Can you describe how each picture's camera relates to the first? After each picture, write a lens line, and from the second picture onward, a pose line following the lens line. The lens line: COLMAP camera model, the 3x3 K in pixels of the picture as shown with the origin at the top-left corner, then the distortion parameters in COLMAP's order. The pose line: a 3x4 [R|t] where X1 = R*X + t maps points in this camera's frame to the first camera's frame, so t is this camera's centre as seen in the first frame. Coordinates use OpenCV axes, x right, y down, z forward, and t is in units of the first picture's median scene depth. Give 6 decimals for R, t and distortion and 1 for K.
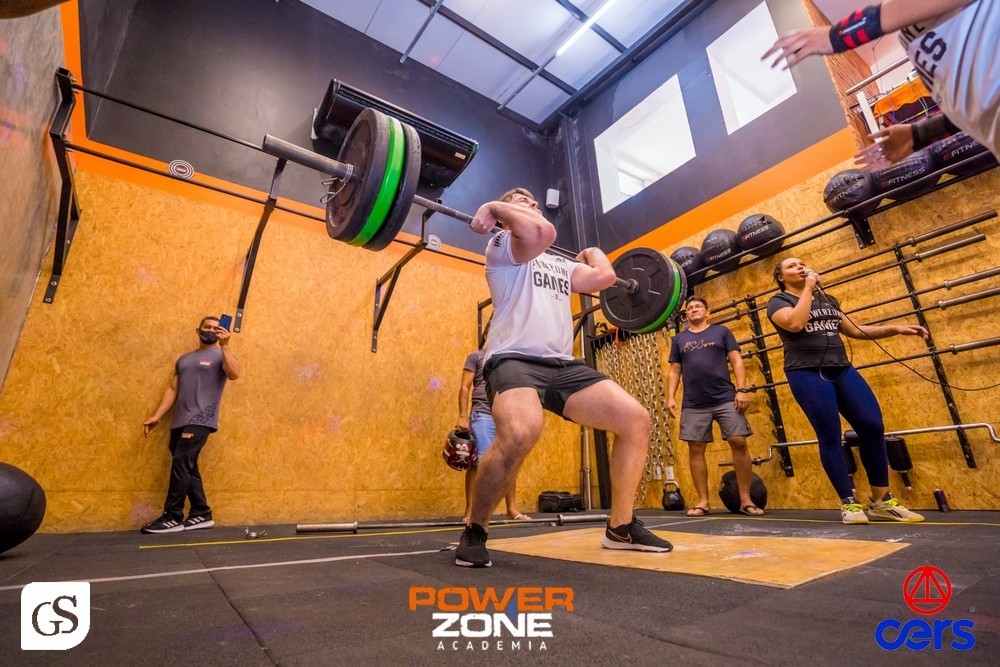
lens RADIAL K [[465.3, 0, 495.6], [0, 465.3, 335.3], [0, 0, 1]] dist [-0.049492, 0.018403]
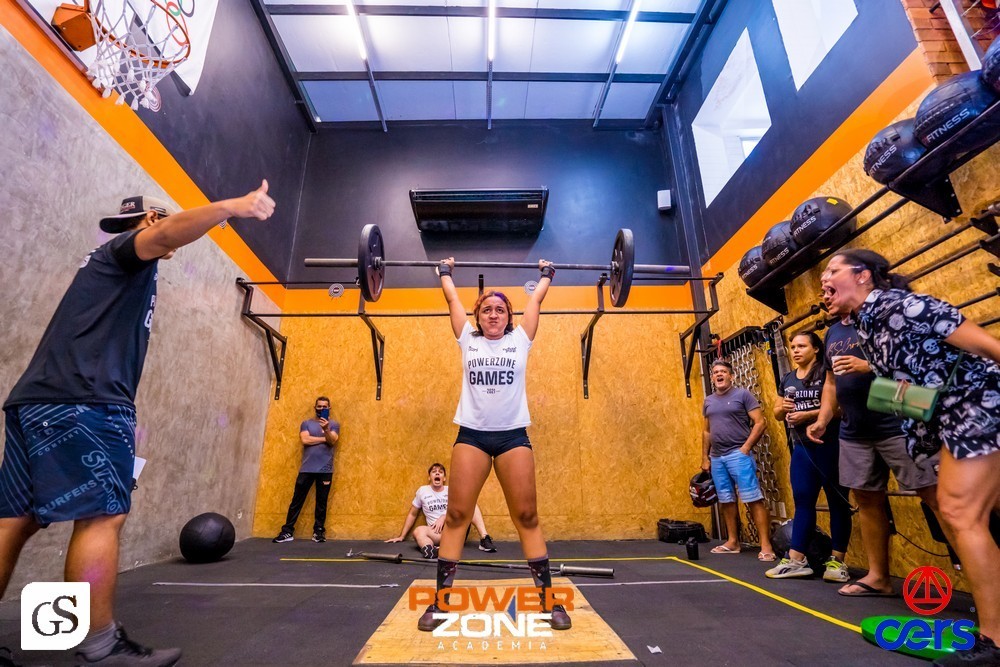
lens RADIAL K [[471.0, 0, 495.9], [0, 471.0, 336.5], [0, 0, 1]] dist [-0.053577, 0.020061]
pose [[0.823568, -0.151398, -0.546639, 0.536140], [0.170127, 0.985283, -0.016571, -0.112949], [0.541103, -0.079351, 0.837204, 0.017167]]
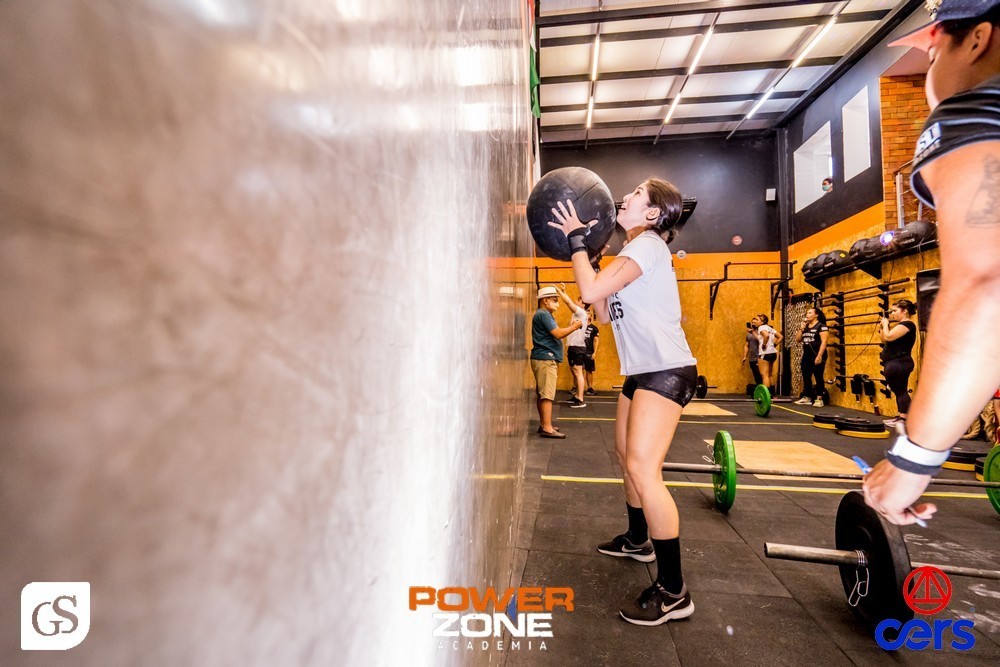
lens RADIAL K [[475.5, 0, 497.8], [0, 475.5, 330.7], [0, 0, 1]] dist [-0.030732, 0.009293]
pose [[0.713073, 0.004432, -0.701075, 0.941137], [0.202858, 0.955901, 0.212372, -0.638041], [0.671100, -0.293656, 0.680728, -1.232896]]
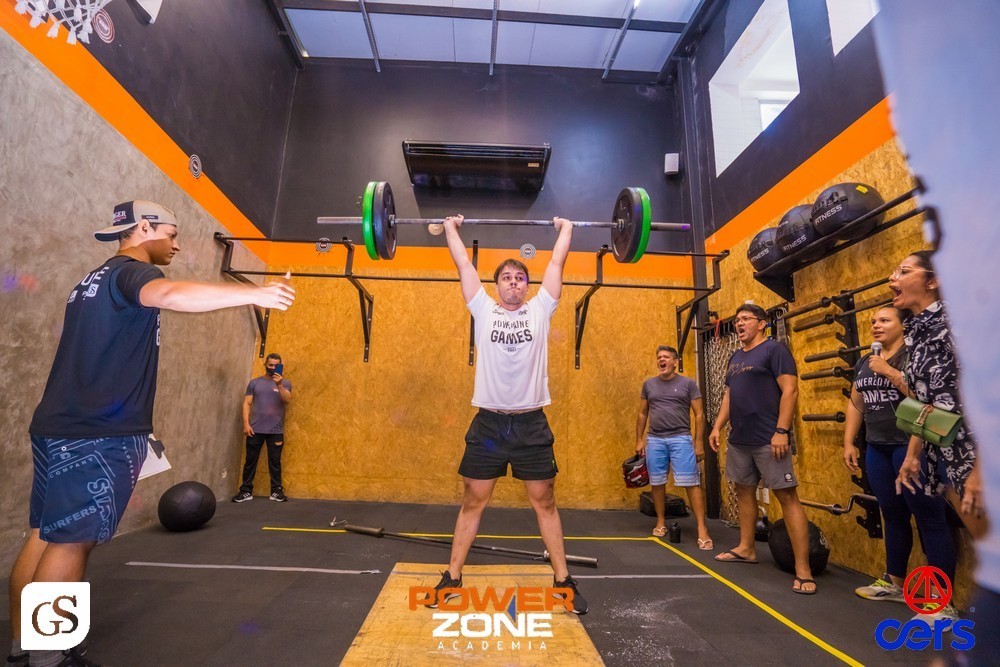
lens RADIAL K [[461.6, 0, 496.0], [0, 461.6, 336.2], [0, 0, 1]] dist [-0.048604, 0.016772]
pose [[0.838427, -0.051472, -0.542577, 0.504902], [0.127288, 0.986492, 0.103109, -0.174216], [0.529941, -0.155513, 0.833654, 0.077469]]
